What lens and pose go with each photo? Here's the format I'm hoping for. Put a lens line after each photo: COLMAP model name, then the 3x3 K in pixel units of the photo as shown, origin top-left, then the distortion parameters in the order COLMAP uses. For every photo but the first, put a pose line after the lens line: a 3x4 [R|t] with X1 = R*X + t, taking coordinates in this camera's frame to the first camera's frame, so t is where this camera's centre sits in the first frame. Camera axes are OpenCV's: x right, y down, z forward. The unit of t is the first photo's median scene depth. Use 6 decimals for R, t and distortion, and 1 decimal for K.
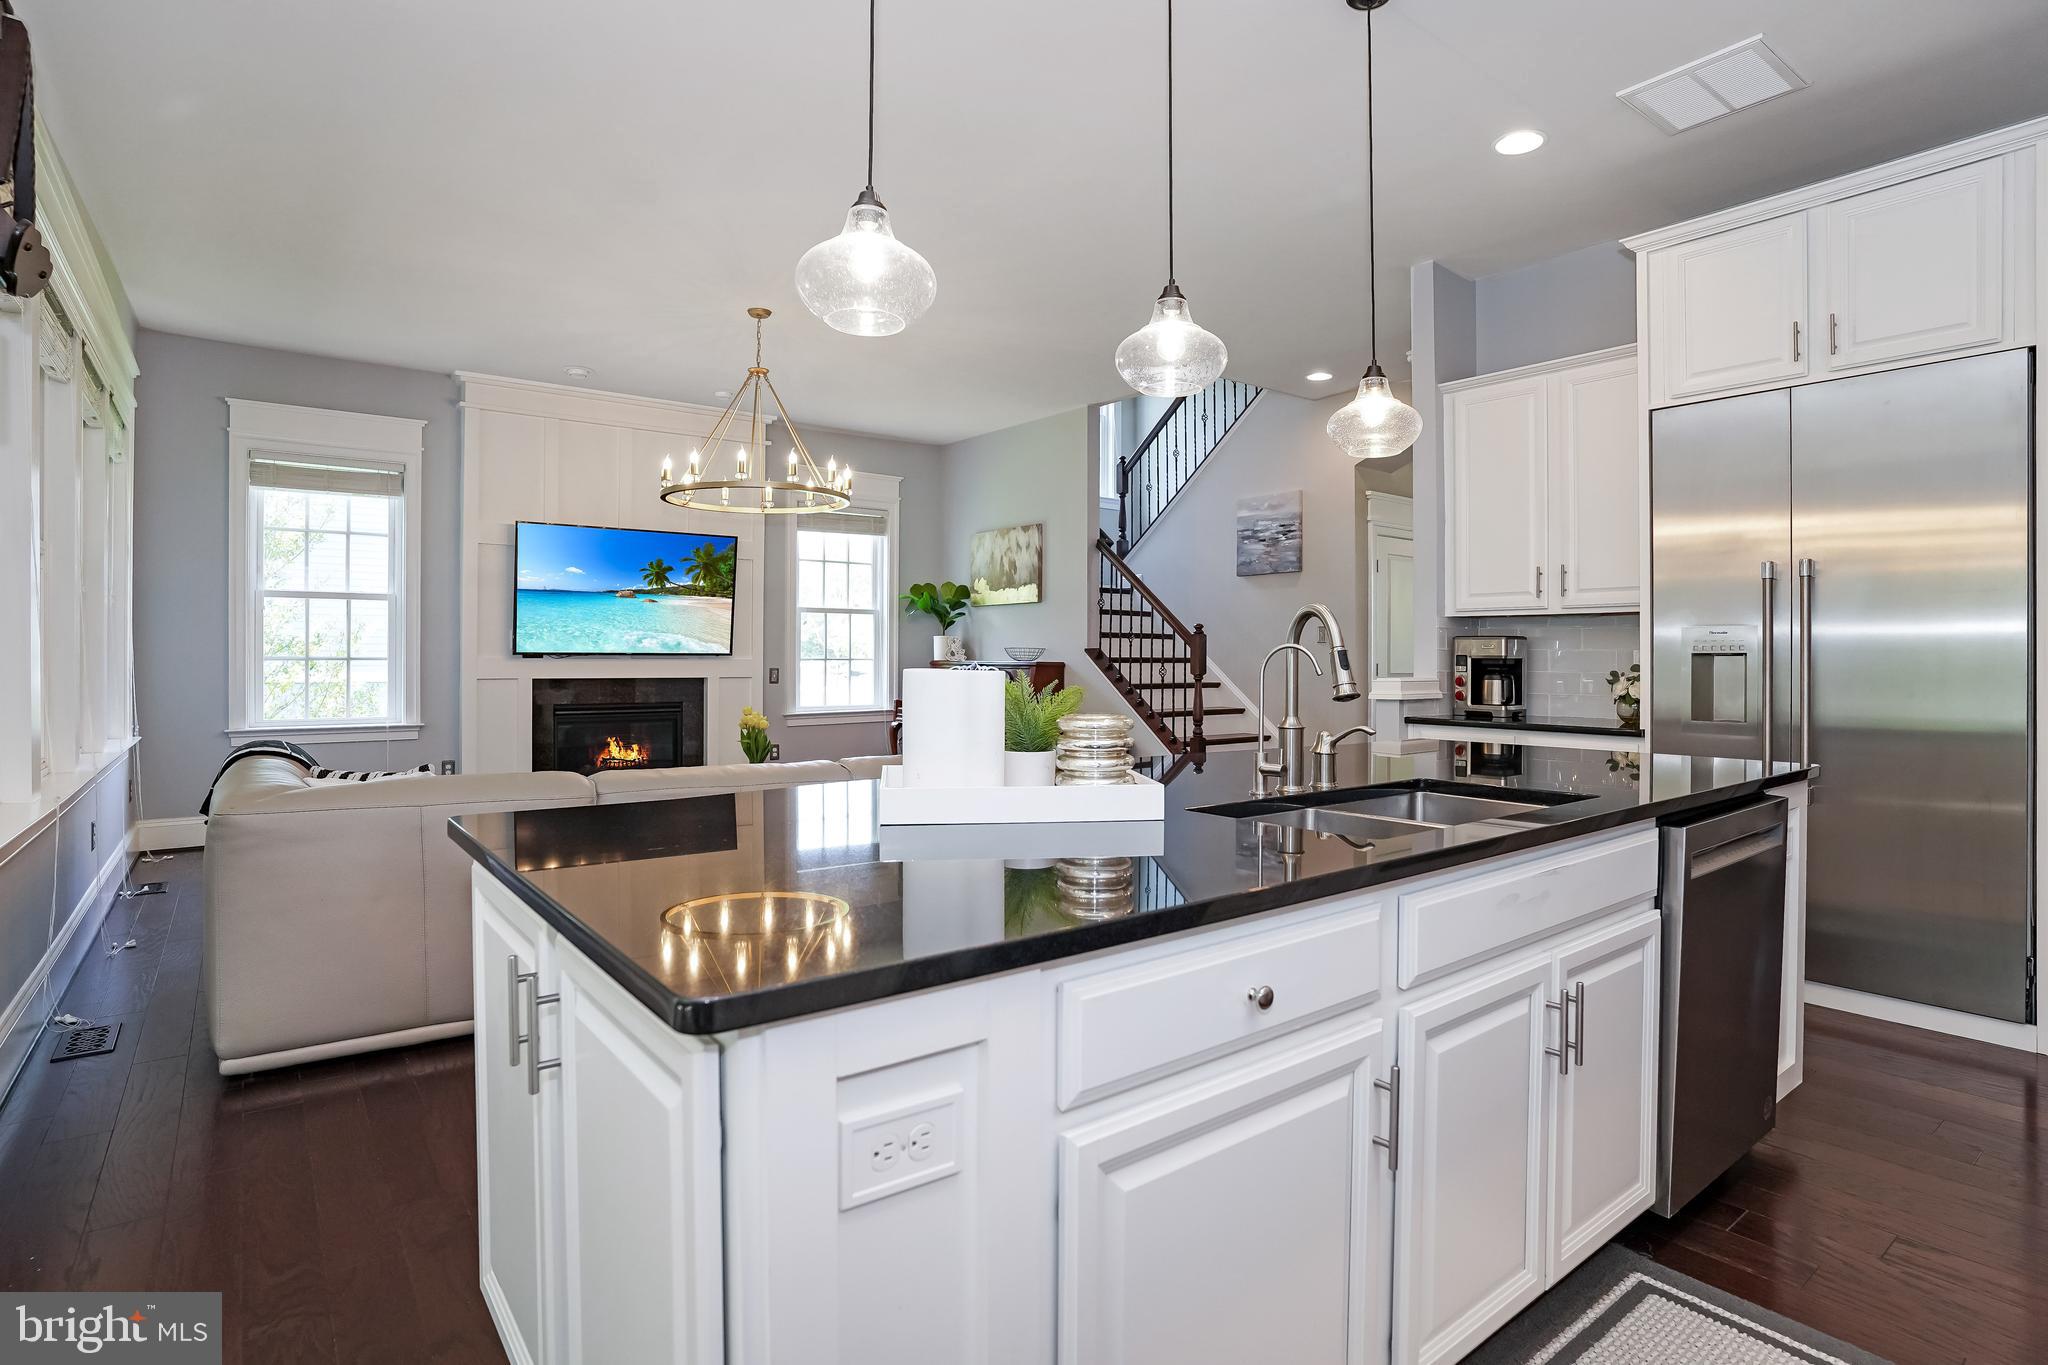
lens RADIAL K [[1025.1, 0, 1010.5], [0, 1025.1, 659.6], [0, 0, 1]] dist [-0.042697, 0.000487]
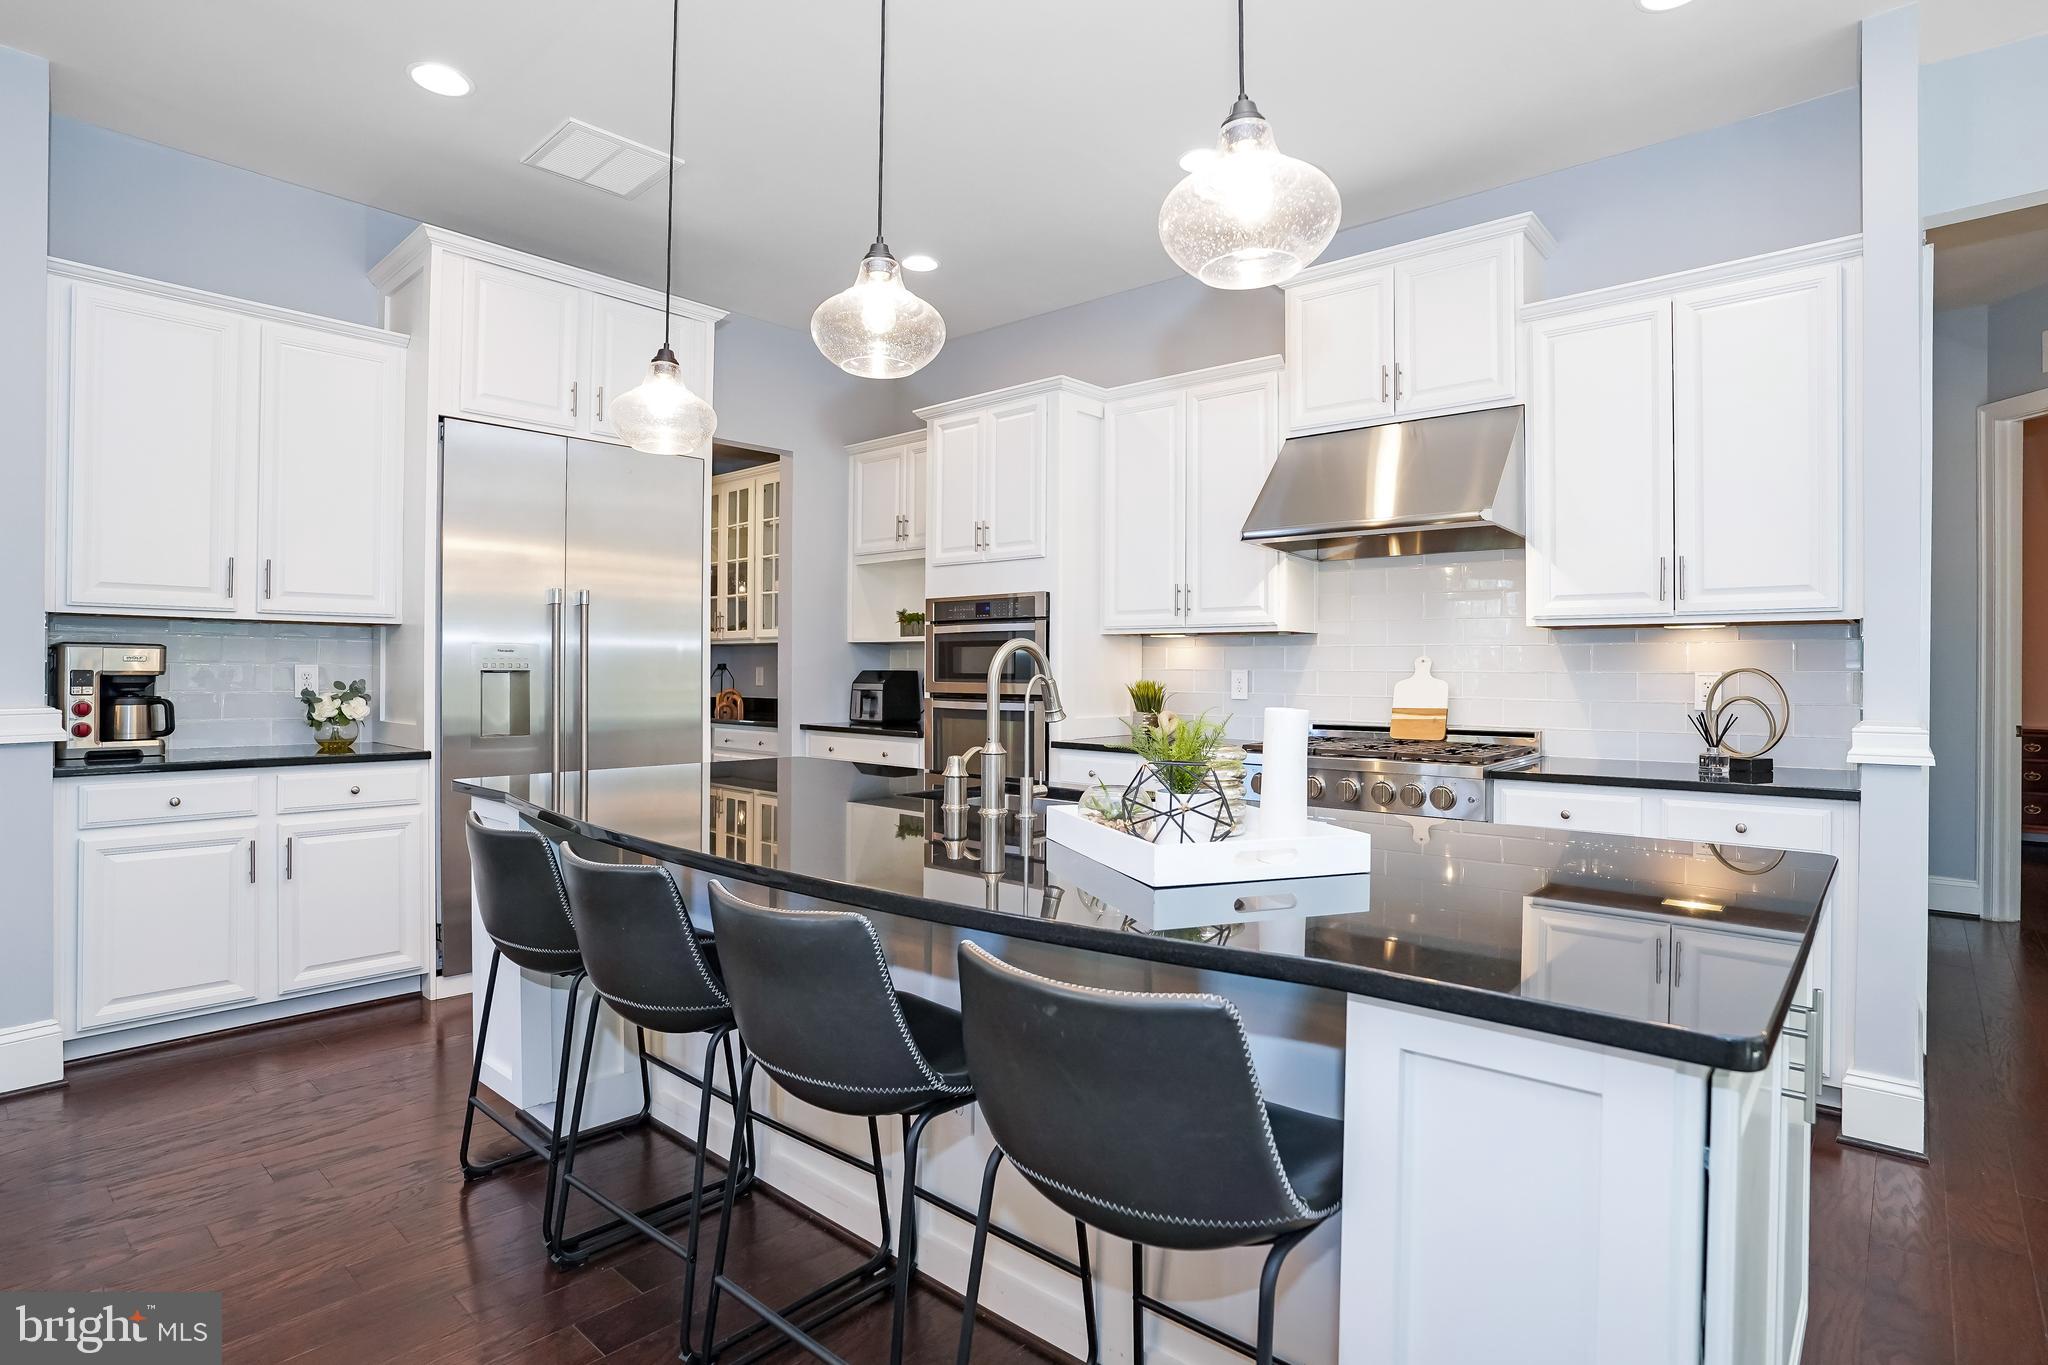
lens RADIAL K [[1060.4, 0, 1024.0], [0, 1060.4, 682.5], [0, 0, 1]] dist [-0.079075, 0.041429]
pose [[-0.203248, -0.014520, 0.979020, -0.227934], [-0.004796, 0.999893, 0.013834, -0.005420], [-0.979116, -0.001884, -0.203296, 0.336642]]
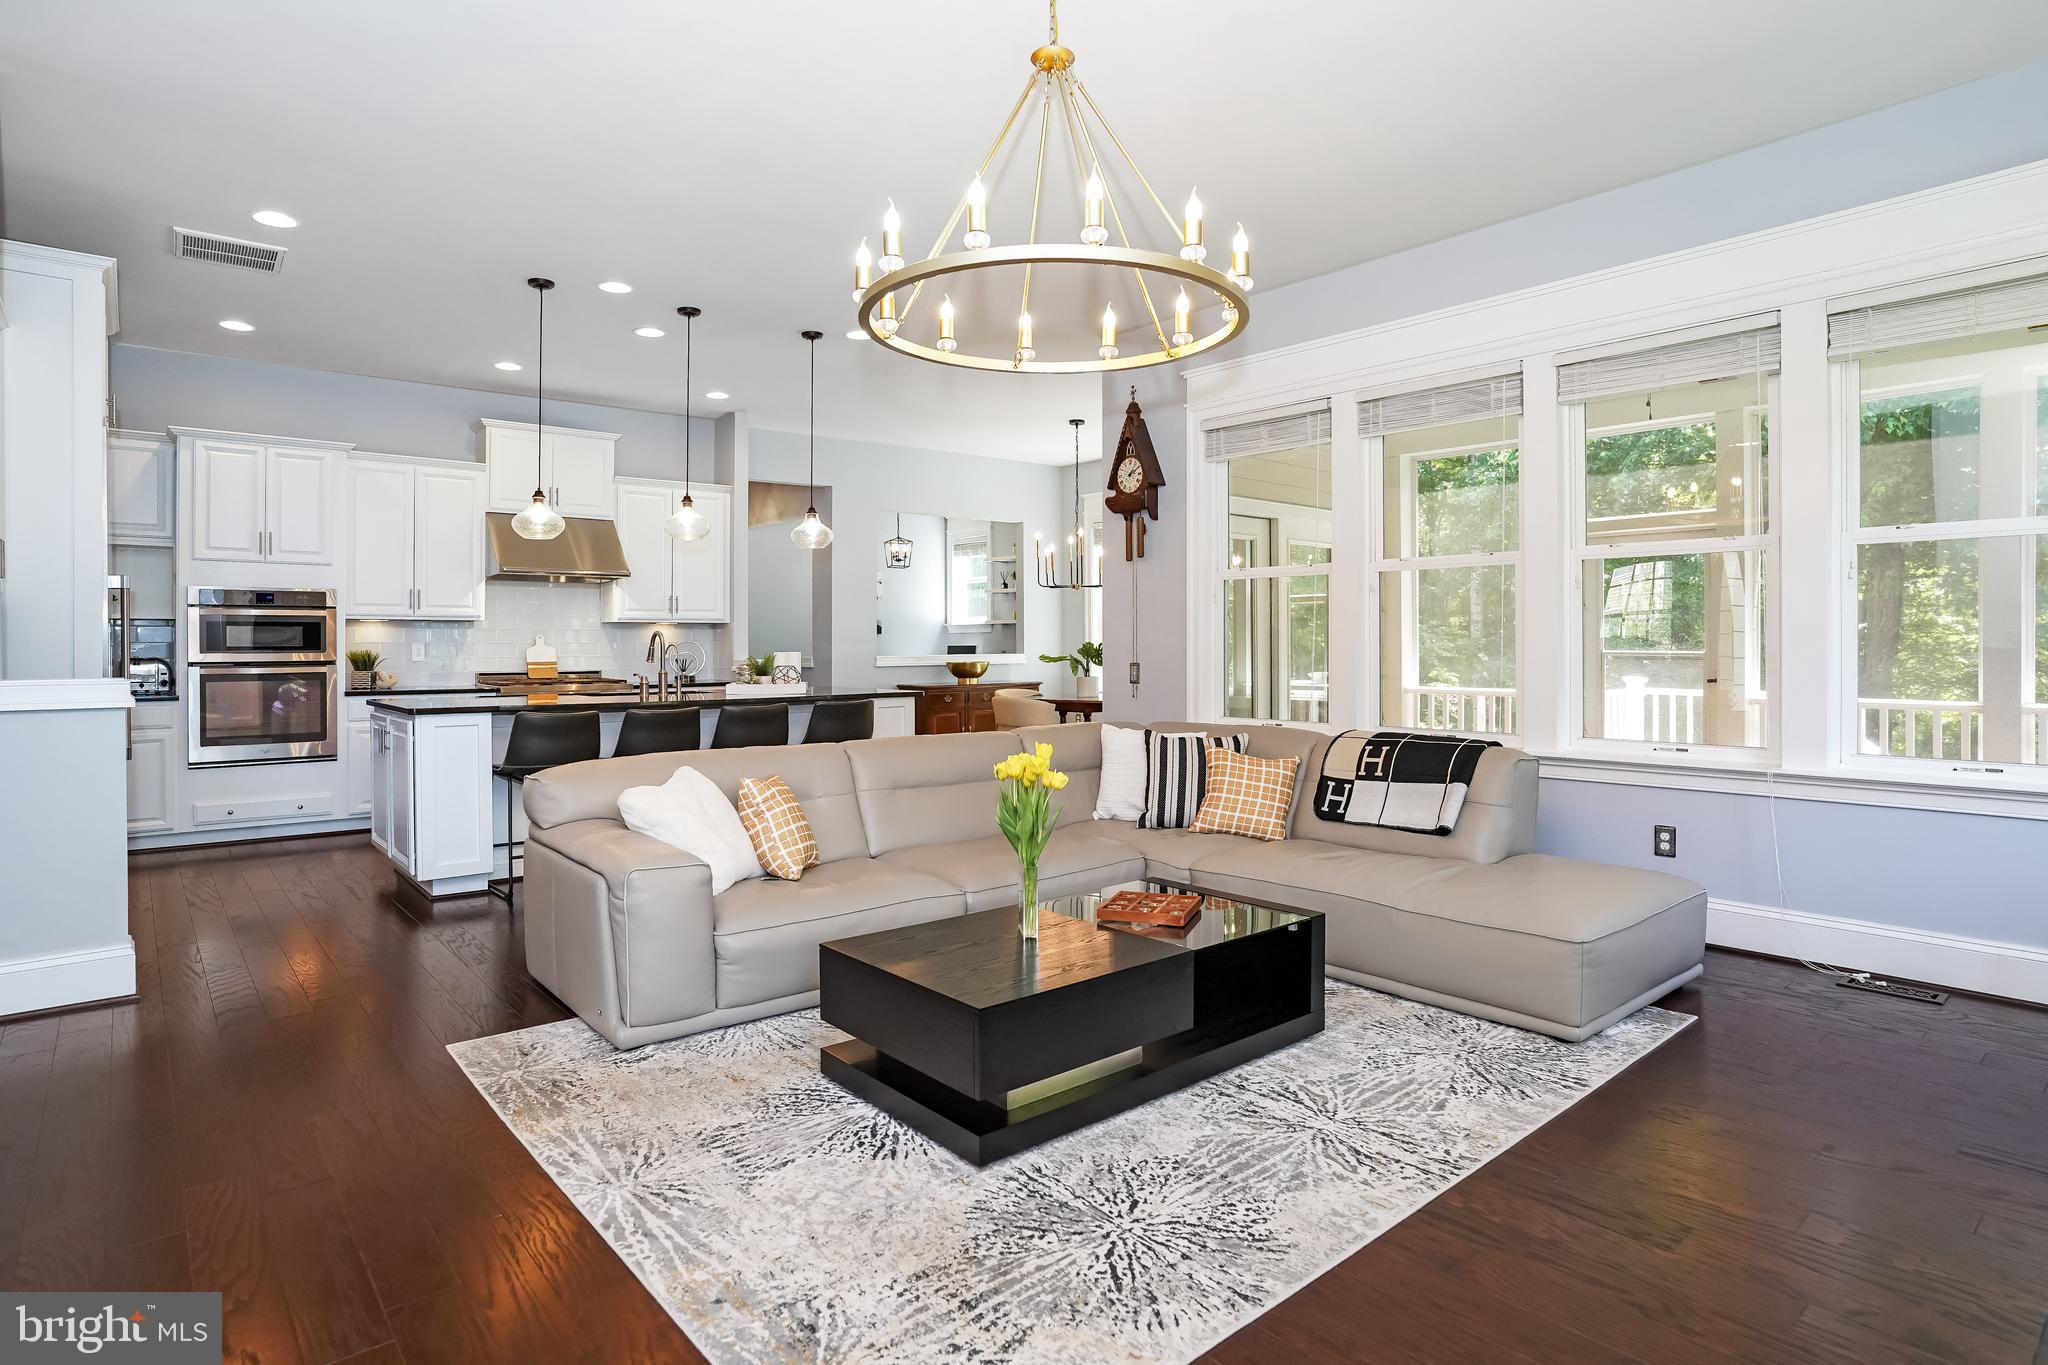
lens RADIAL K [[1087.8, 0, 1027.5], [0, 1087.8, 648.3], [0, 0, 1]] dist [-0.074127, 0.041017]
pose [[-0.998285, 0.000131, -0.058541, -0.152866], [-0.000173, 0.999986, 0.005196, -0.004641], [0.058540, 0.005197, -0.998272, 1.170382]]
